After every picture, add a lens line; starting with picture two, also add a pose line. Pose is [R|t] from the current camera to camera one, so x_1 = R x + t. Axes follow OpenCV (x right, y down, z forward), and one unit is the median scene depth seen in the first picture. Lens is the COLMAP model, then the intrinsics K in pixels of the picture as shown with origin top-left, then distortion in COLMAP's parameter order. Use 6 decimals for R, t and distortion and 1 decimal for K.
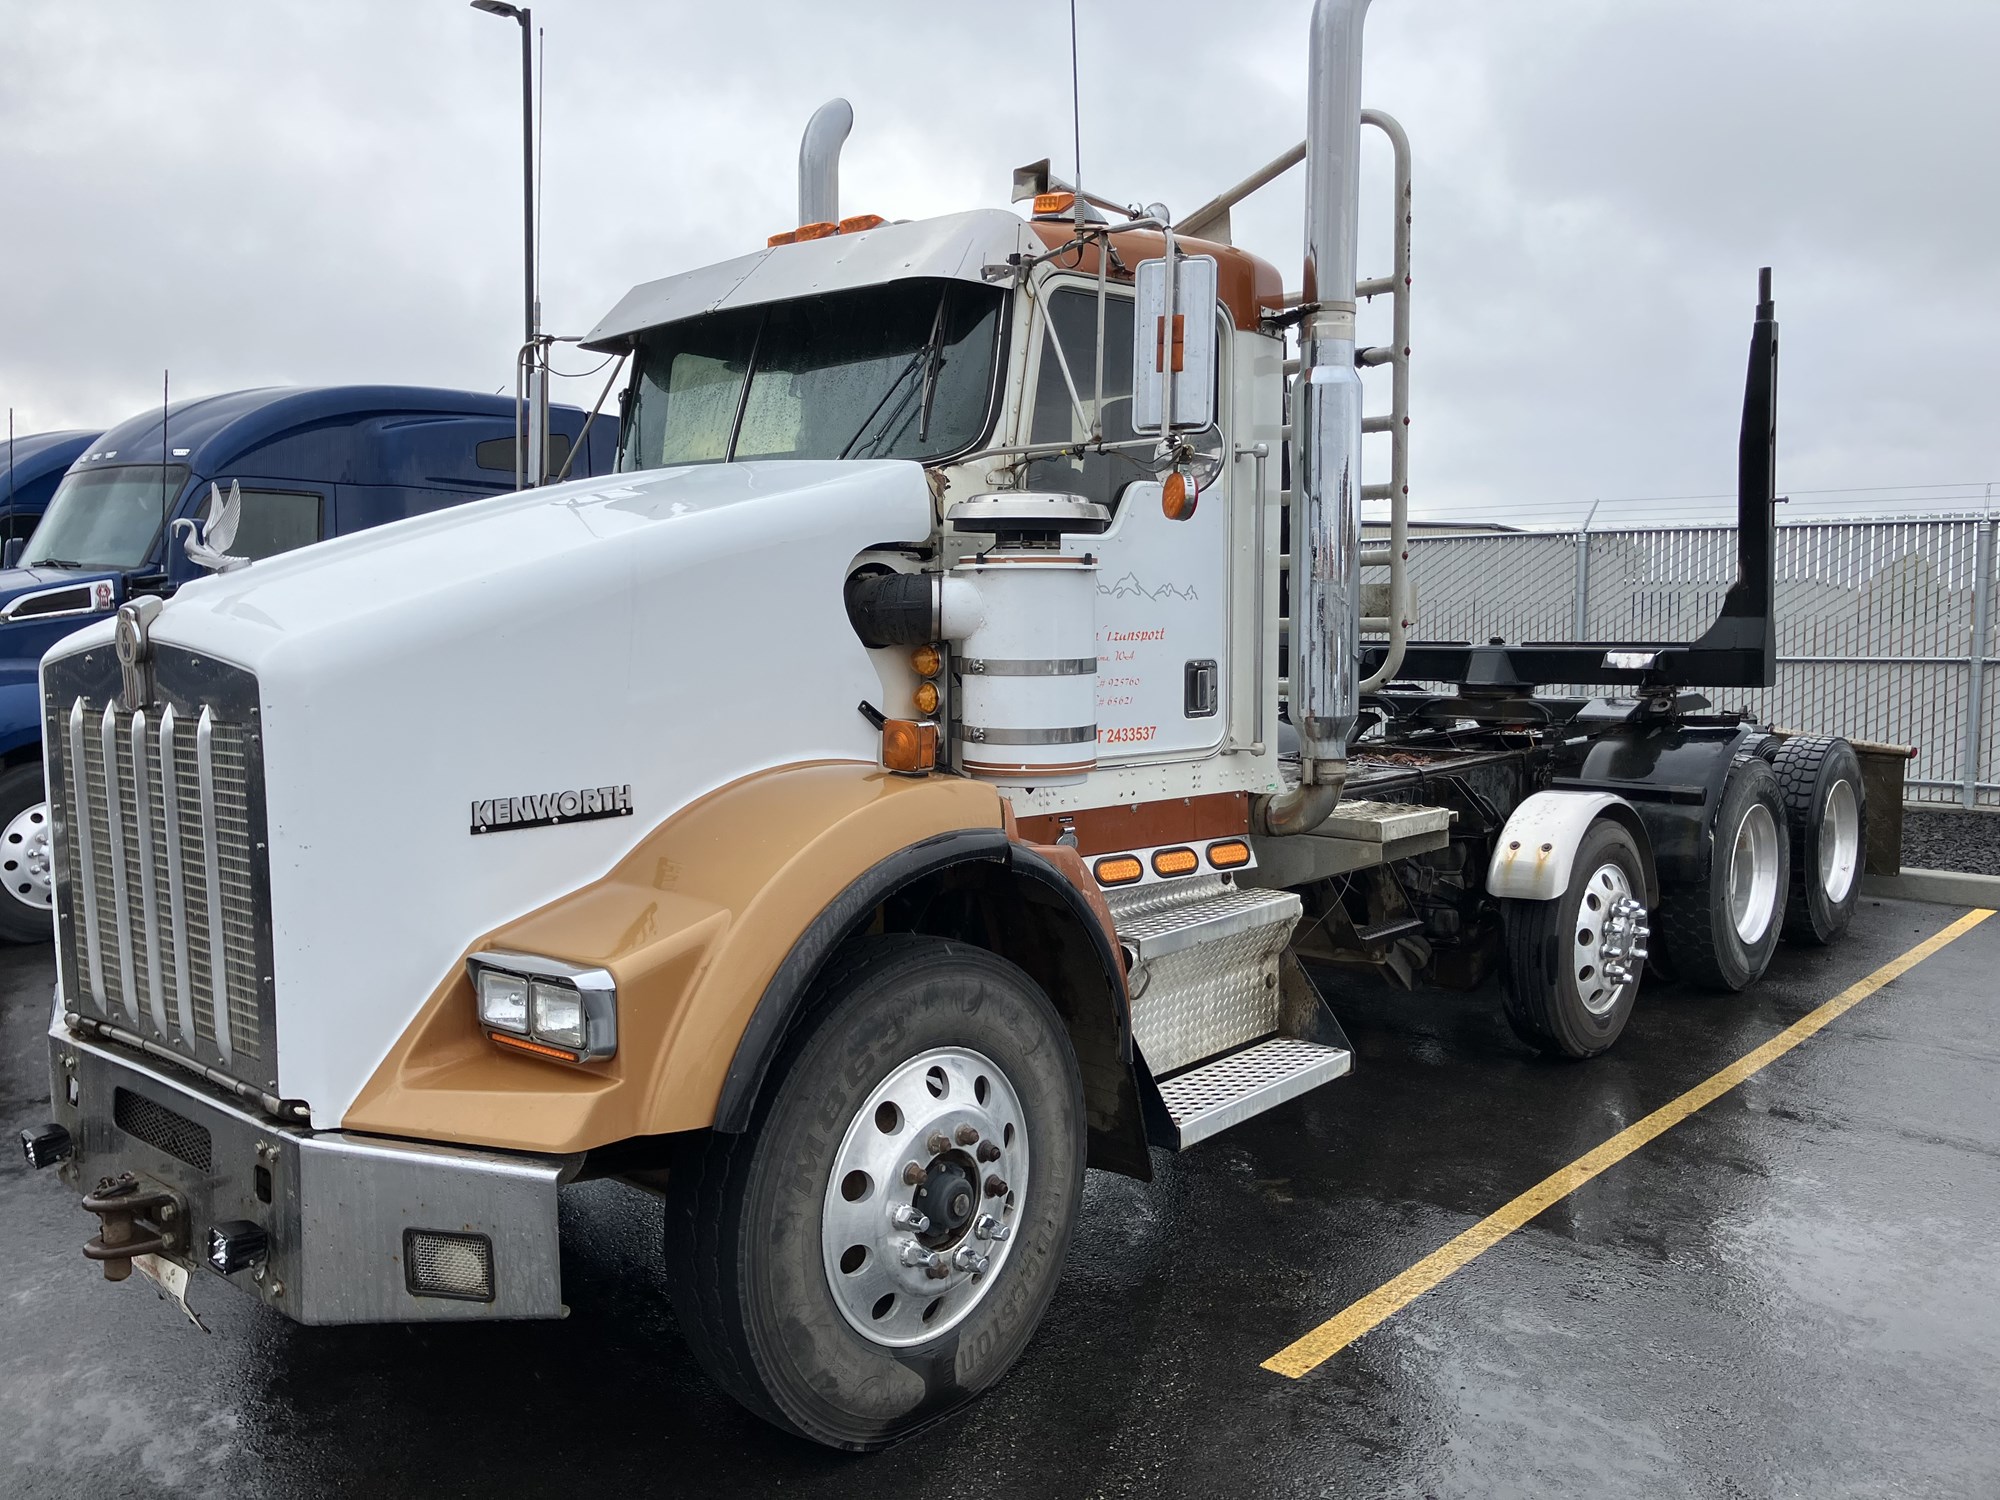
lens RADIAL K [[1690.4, 0, 982.3], [0, 1690.4, 752.7], [0, 0, 1]] dist [0.006875, -0.002305]
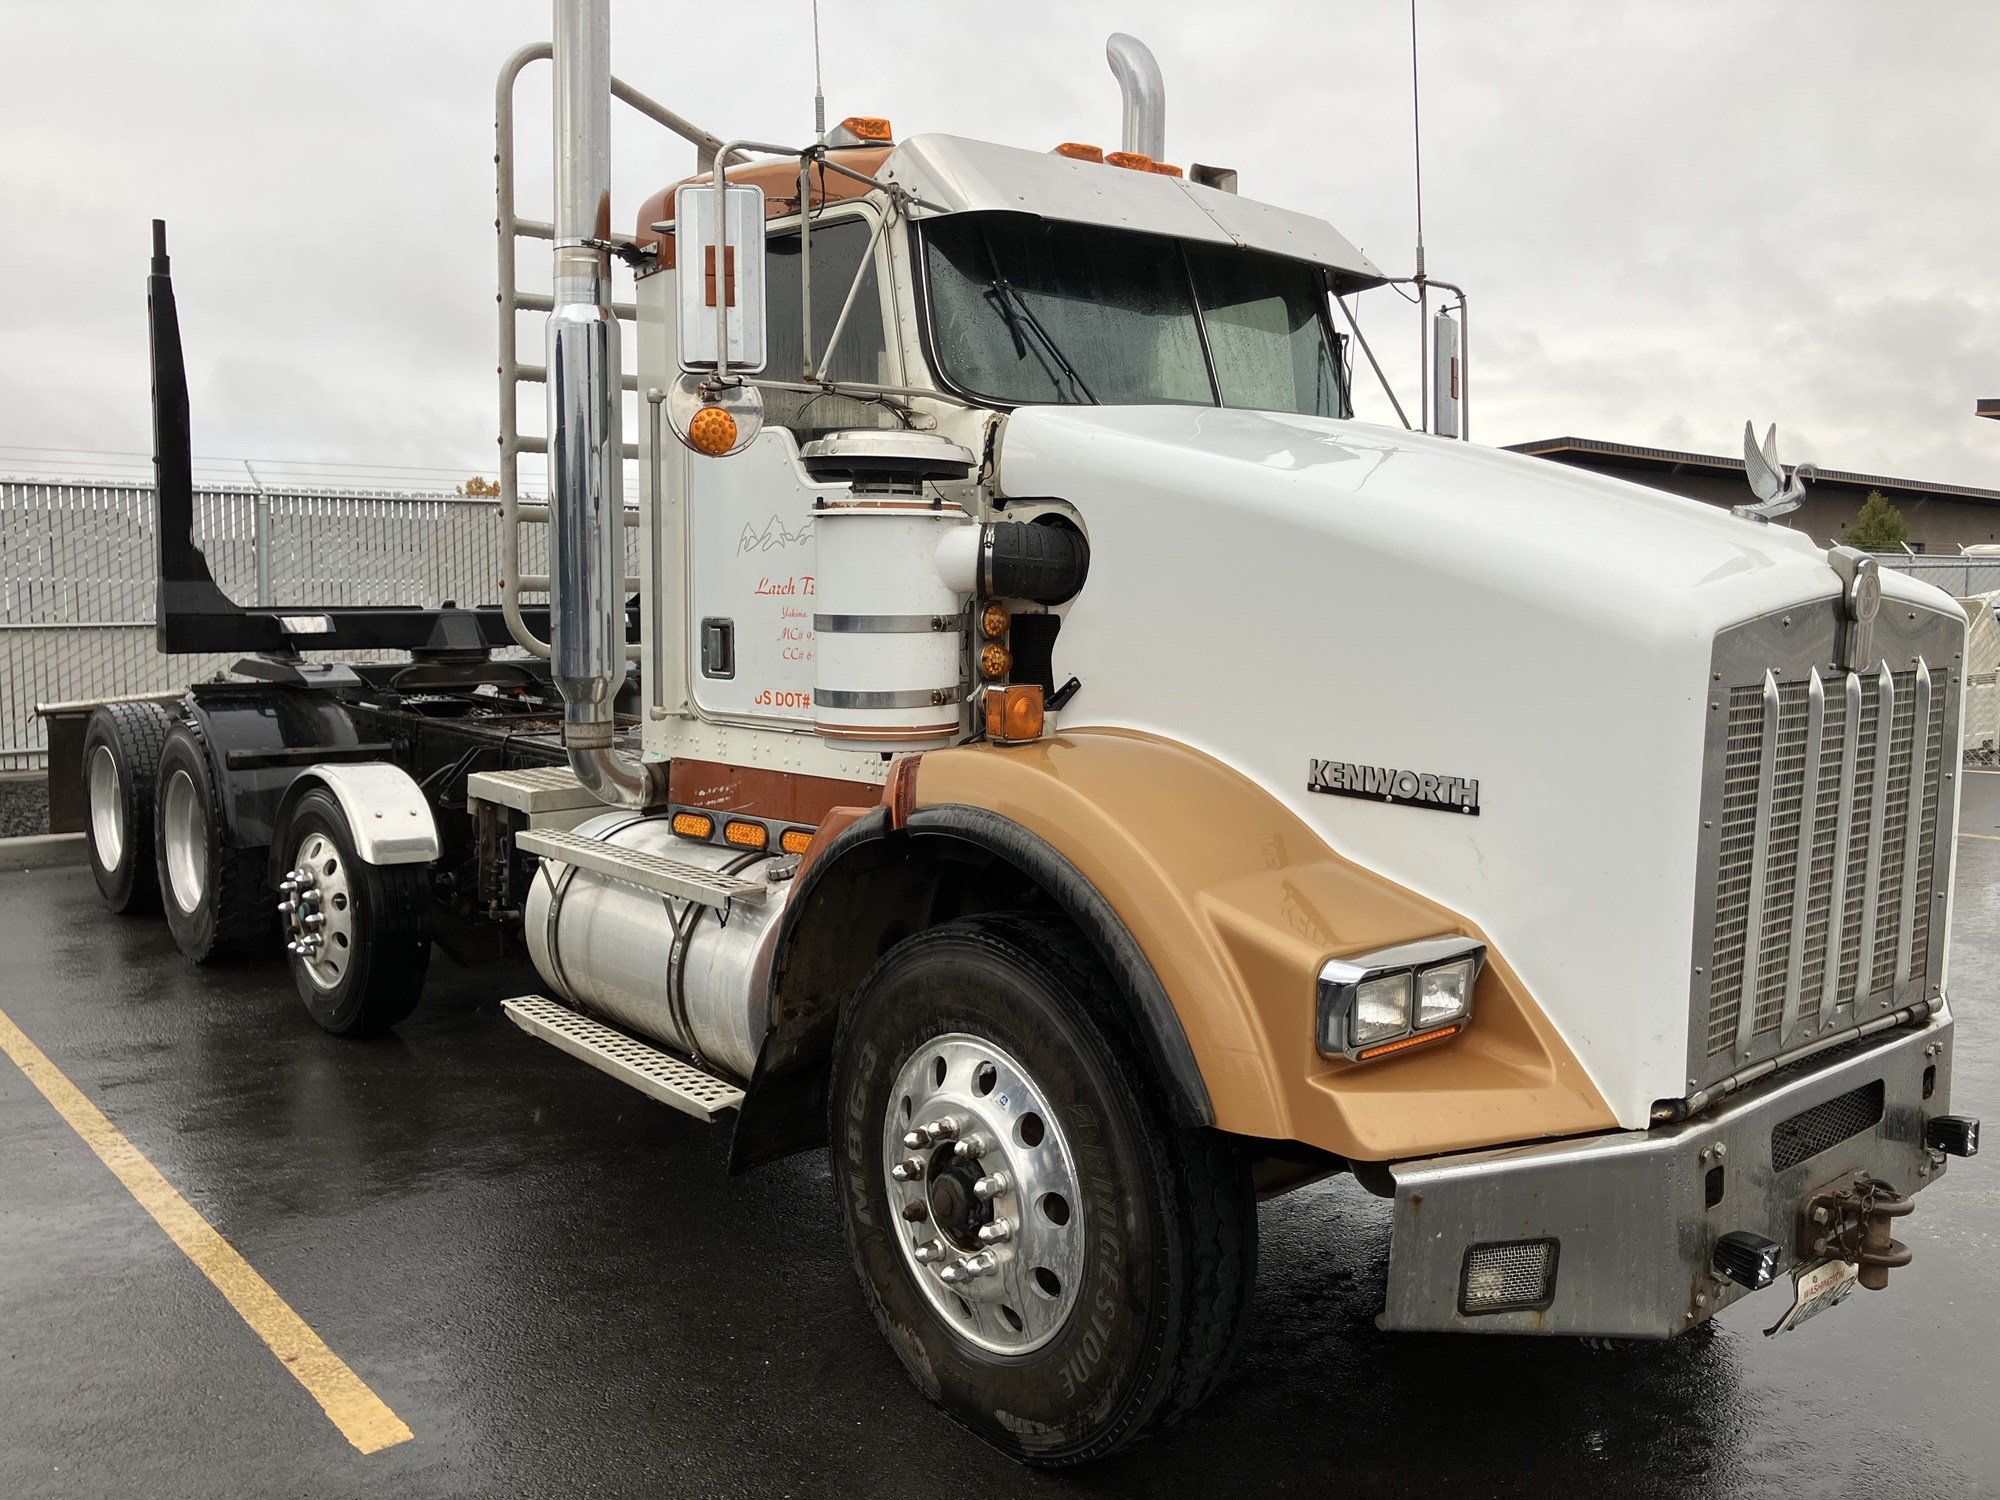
lens RADIAL K [[1690.4, 0, 982.3], [0, 1690.4, 752.7], [0, 0, 1]] dist [0.006875, -0.002305]
pose [[0.113987, -0.093615, 0.989062, -0.615787], [0.076339, 0.993432, 0.085231, -0.040018], [-0.990545, 0.065789, 0.120385, 0.573909]]
